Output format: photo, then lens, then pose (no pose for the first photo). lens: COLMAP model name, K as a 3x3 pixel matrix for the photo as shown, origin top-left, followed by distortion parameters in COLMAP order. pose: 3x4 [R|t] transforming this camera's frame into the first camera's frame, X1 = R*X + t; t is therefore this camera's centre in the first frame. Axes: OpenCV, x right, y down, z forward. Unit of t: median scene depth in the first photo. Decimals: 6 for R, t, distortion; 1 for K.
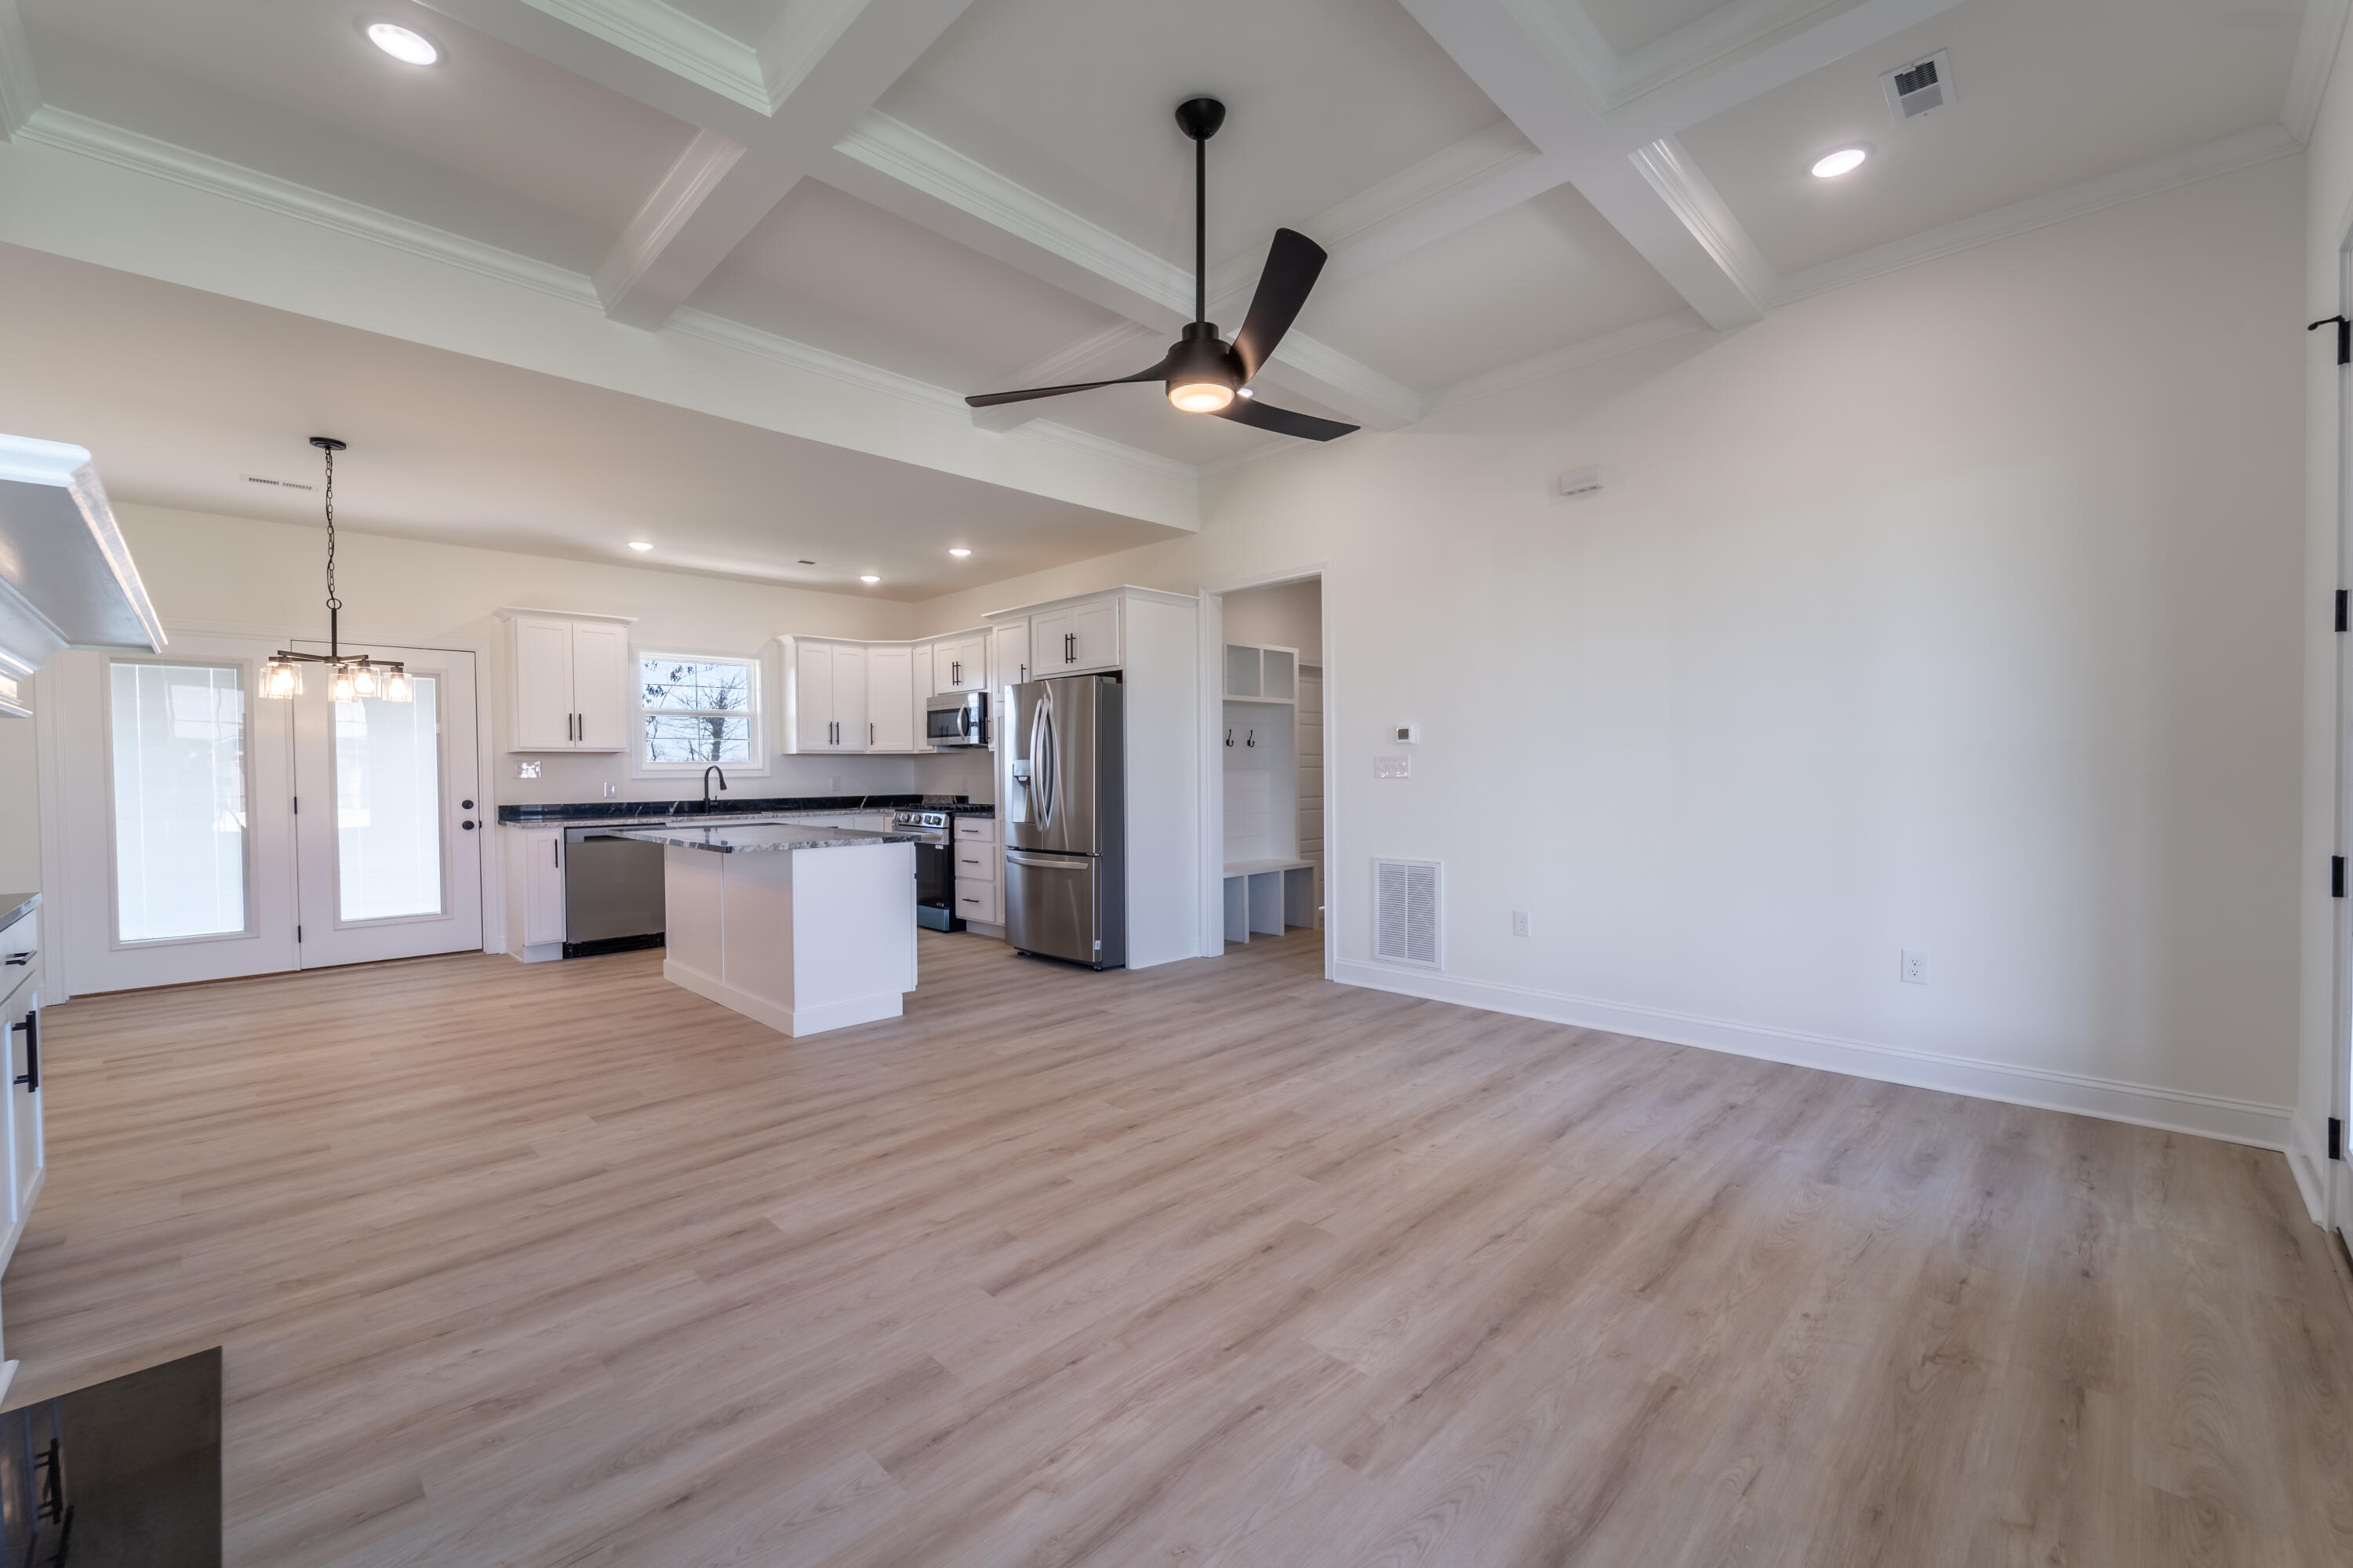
lens RADIAL K [[957.6, 0, 1190.6], [0, 957.6, 787.5], [0, 0, 1]] dist [0.005858, -0.001806]
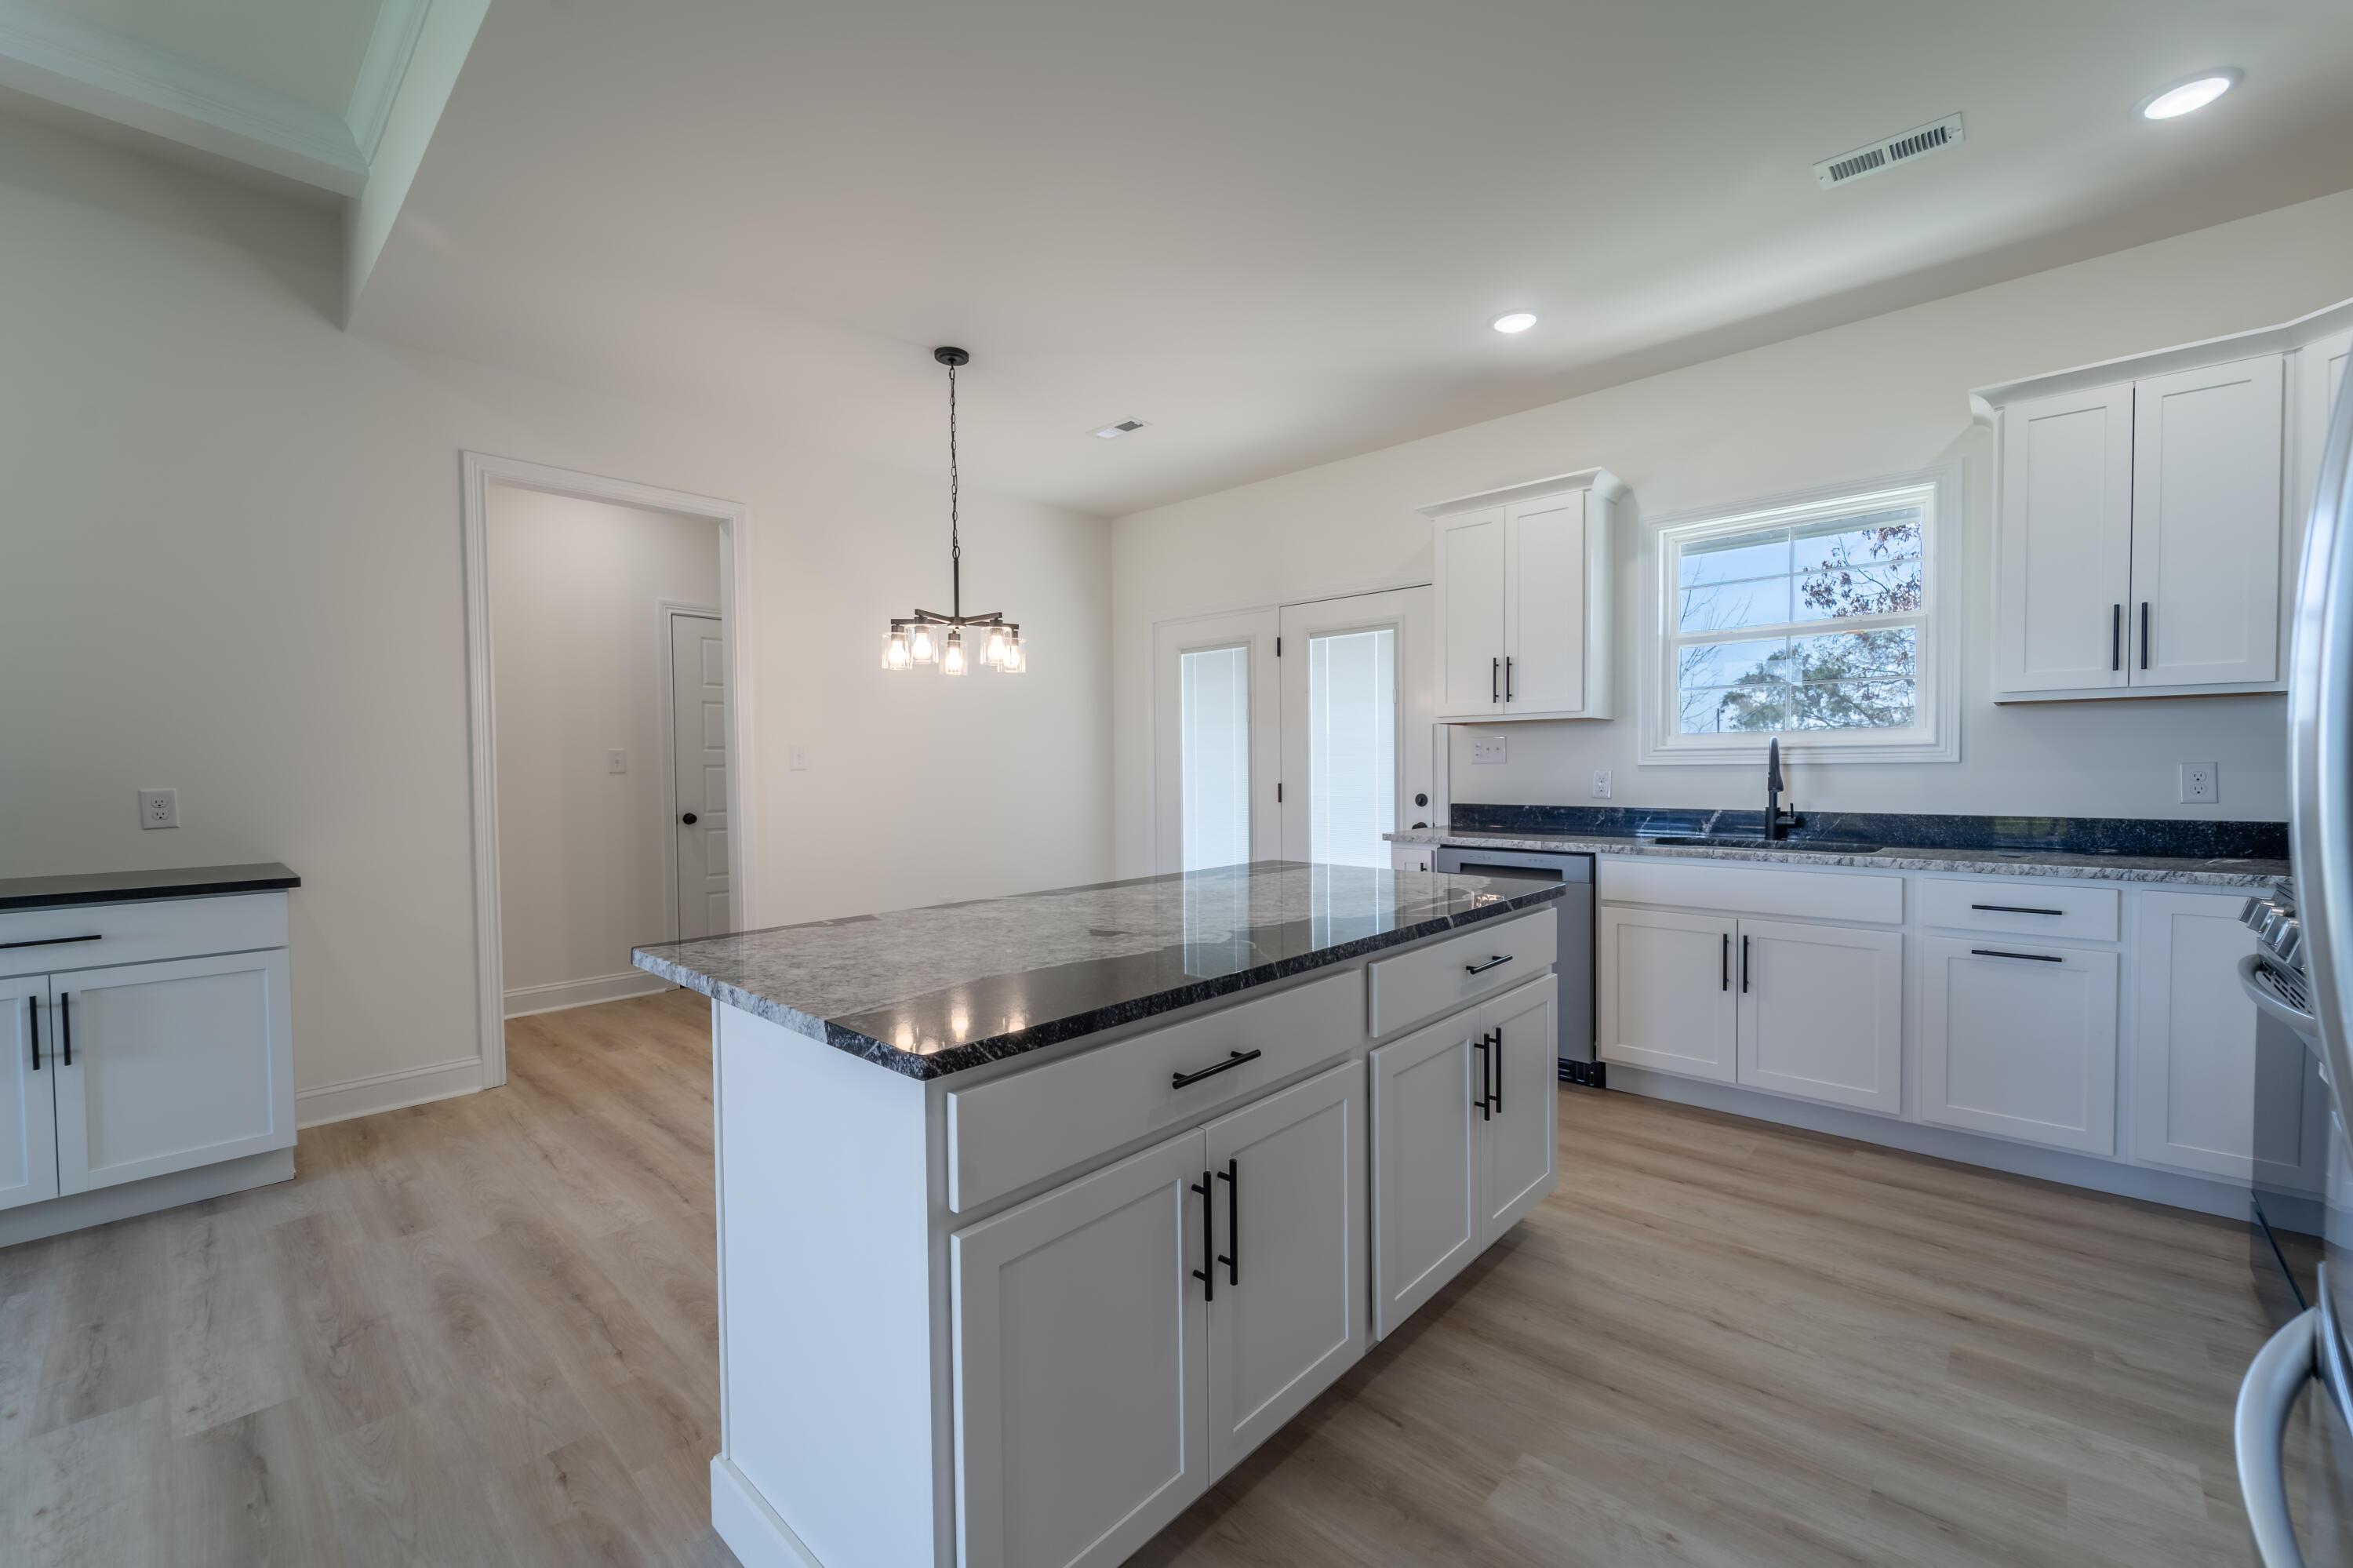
lens RADIAL K [[957.6, 0, 1170.6], [0, 957.6, 790.4], [0, 0, 1]] dist [0.005858, -0.001806]
pose [[0.032789, 0.037835, -0.998746, -0.051380], [-0.008256, 0.999259, 0.037583, -0.016526], [0.999428, 0.007013, 0.033077, 0.898762]]
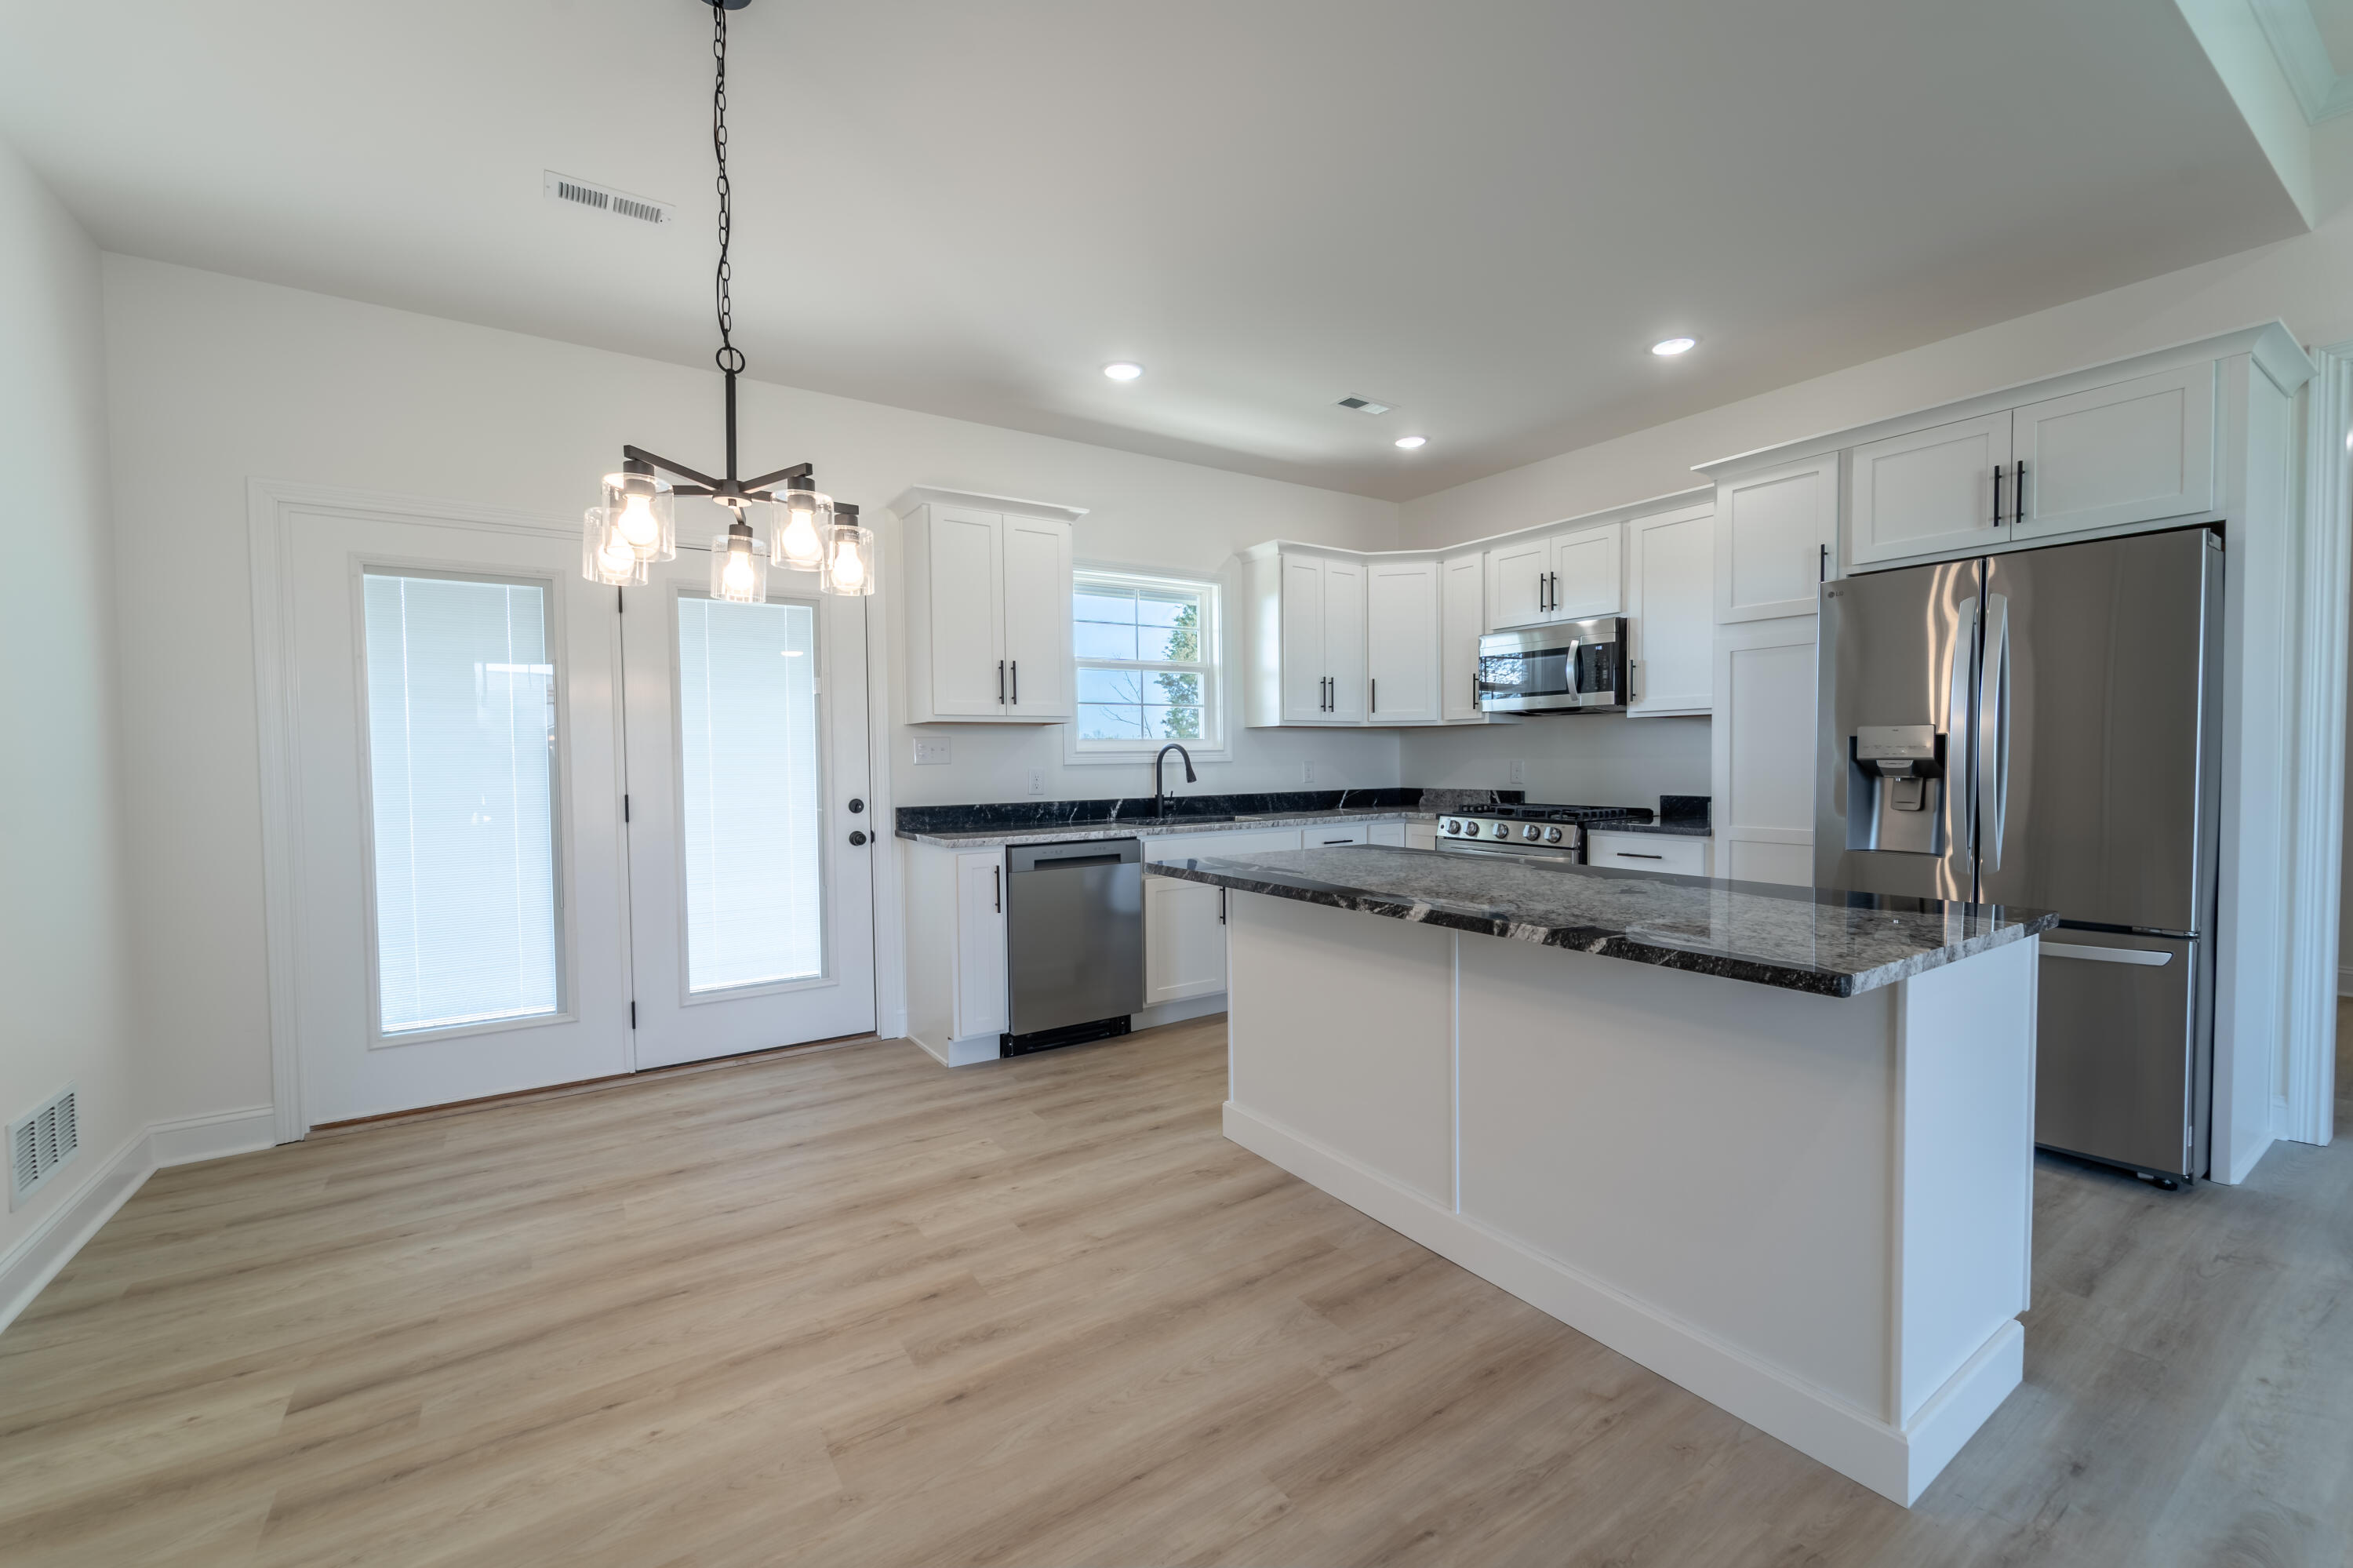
lens RADIAL K [[957.6, 0, 1192.3], [0, 957.6, 784.4], [0, 0, 1]] dist [0.005858, -0.001806]
pose [[0.981634, 0.002739, -0.190754, -0.470031], [-0.000551, 0.999933, 0.011525, -0.004425], [0.190773, -0.011208, 0.981570, 0.477718]]
